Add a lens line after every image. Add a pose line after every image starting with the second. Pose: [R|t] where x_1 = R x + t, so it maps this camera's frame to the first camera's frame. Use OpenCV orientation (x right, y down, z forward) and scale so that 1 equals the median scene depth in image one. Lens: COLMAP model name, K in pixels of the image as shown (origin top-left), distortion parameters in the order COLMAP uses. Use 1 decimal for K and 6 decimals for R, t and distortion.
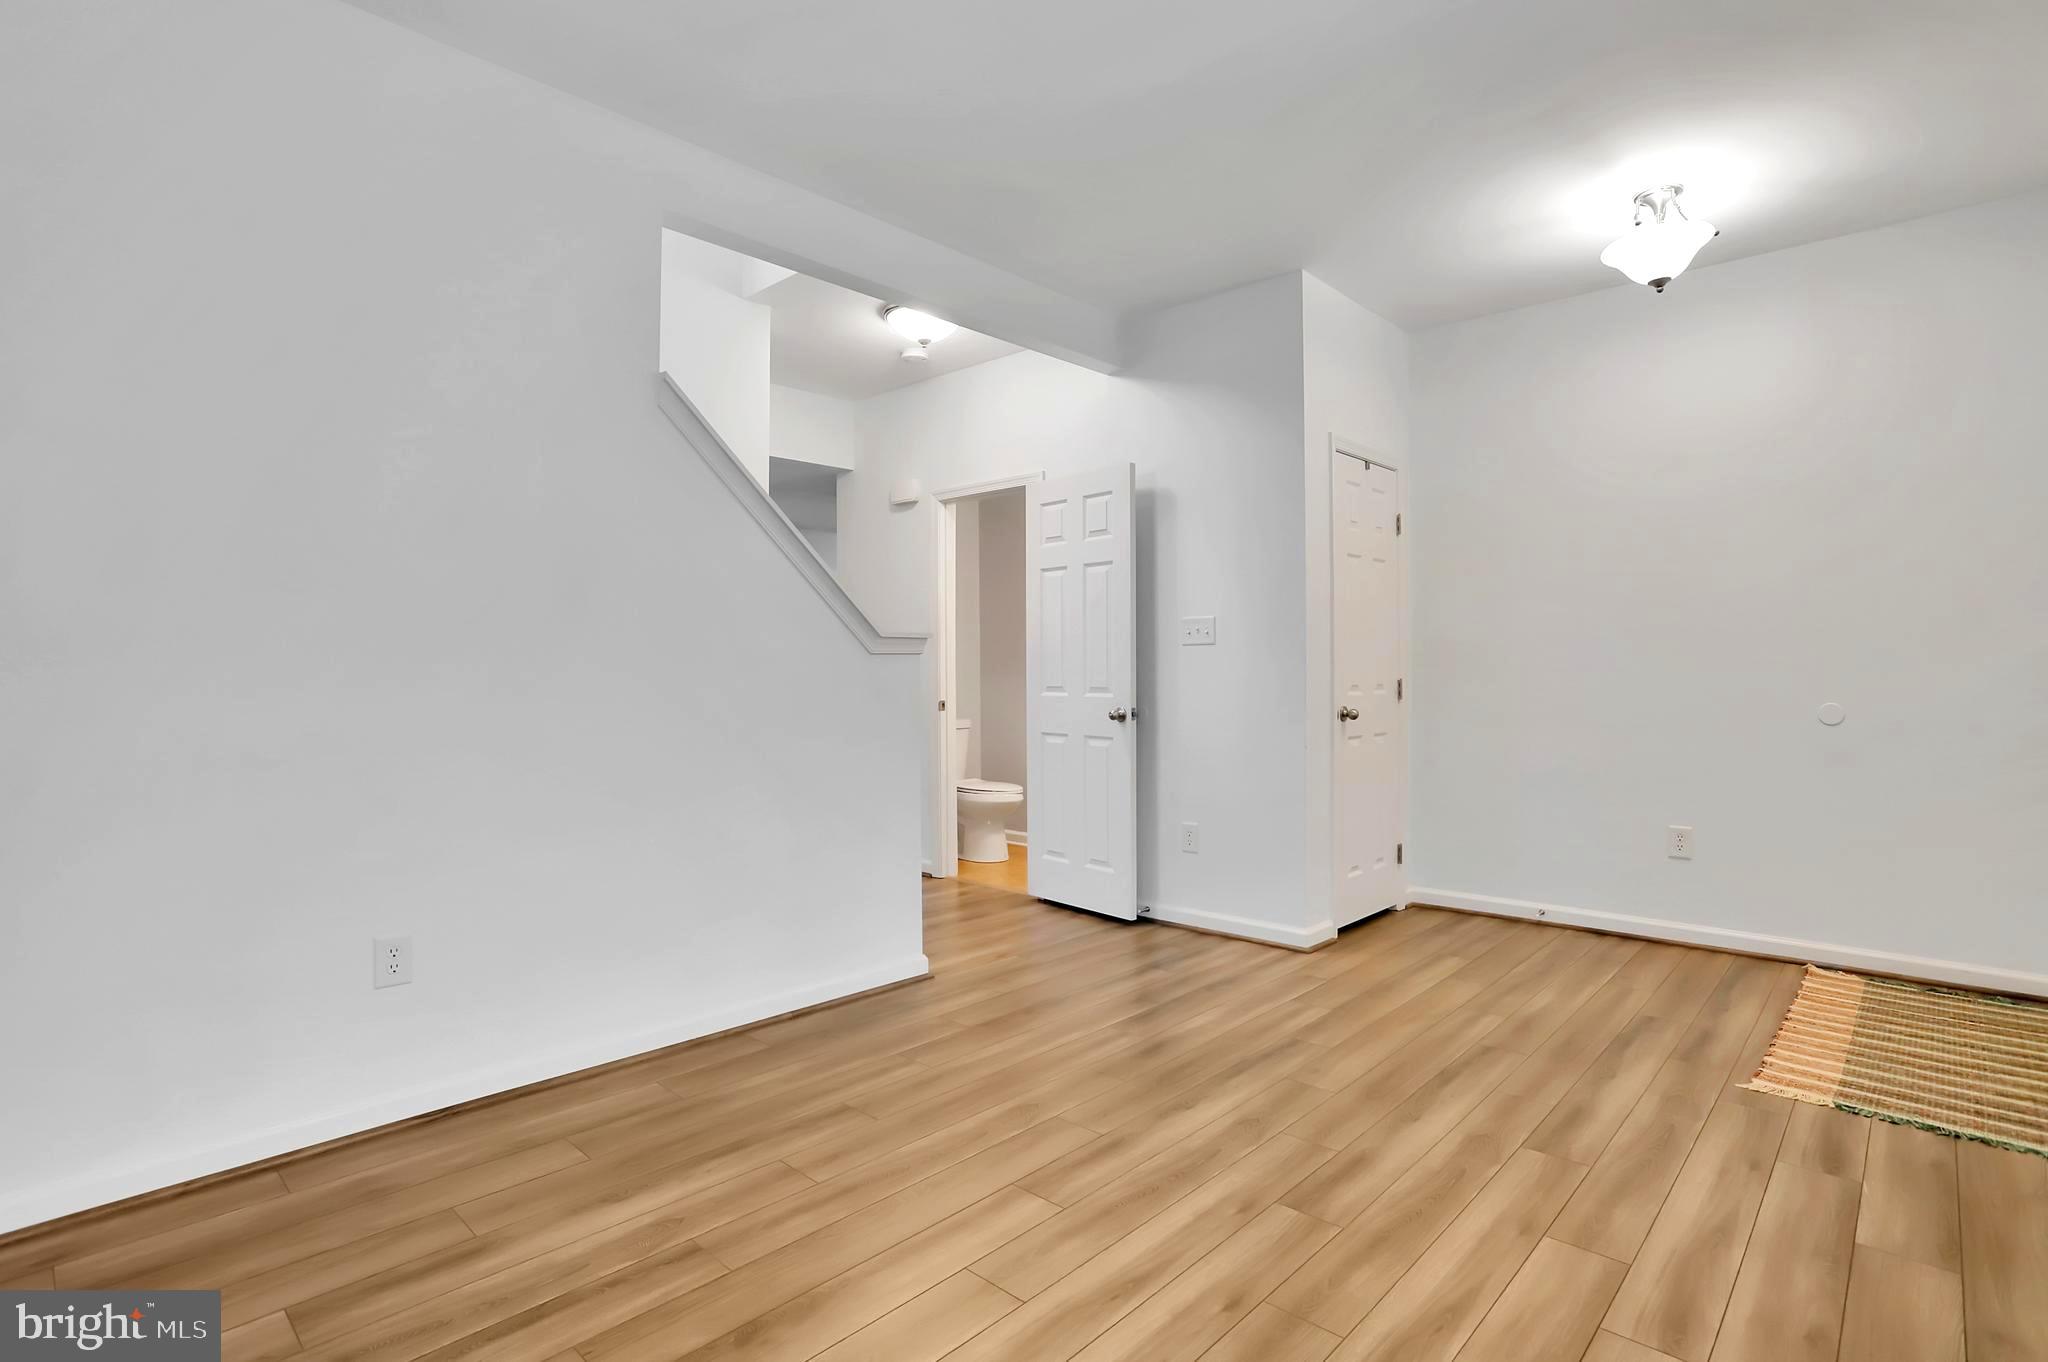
lens RADIAL K [[1016.4, 0, 1034.9], [0, 1016.4, 669.7], [0, 0, 1]] dist [-0.062829, 0.026640]
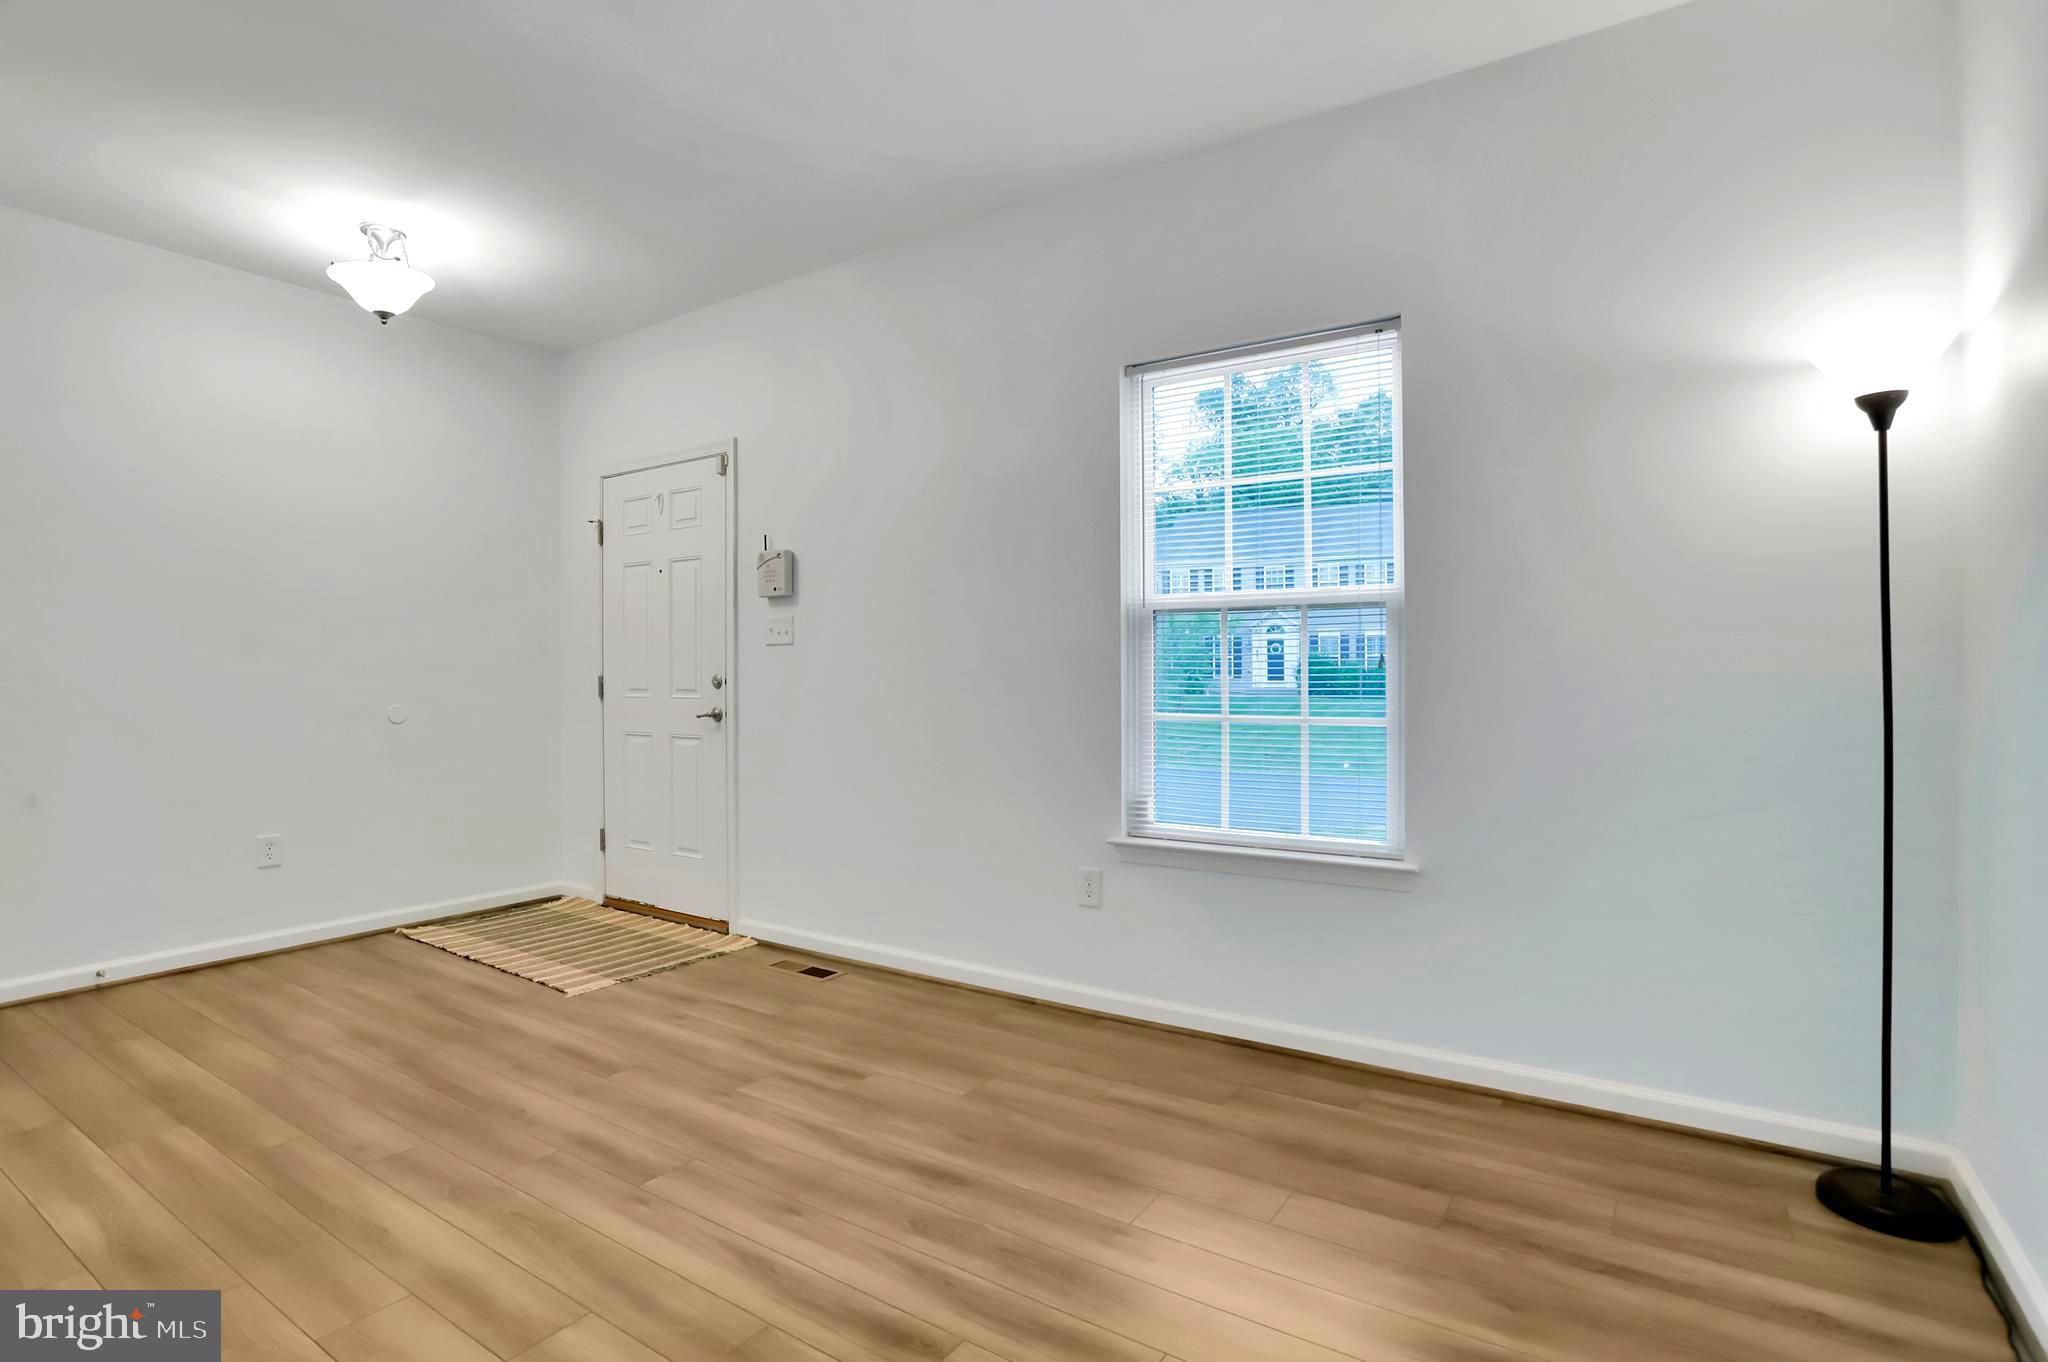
lens RADIAL K [[1016.4, 0, 1034.9], [0, 1016.4, 669.7], [0, 0, 1]] dist [-0.062829, 0.026640]
pose [[-0.145430, 0.001702, 0.989367, -0.663853], [0.013178, 0.999913, 0.000217, 0.003768], [-0.989281, 0.013069, -0.145440, 0.583012]]
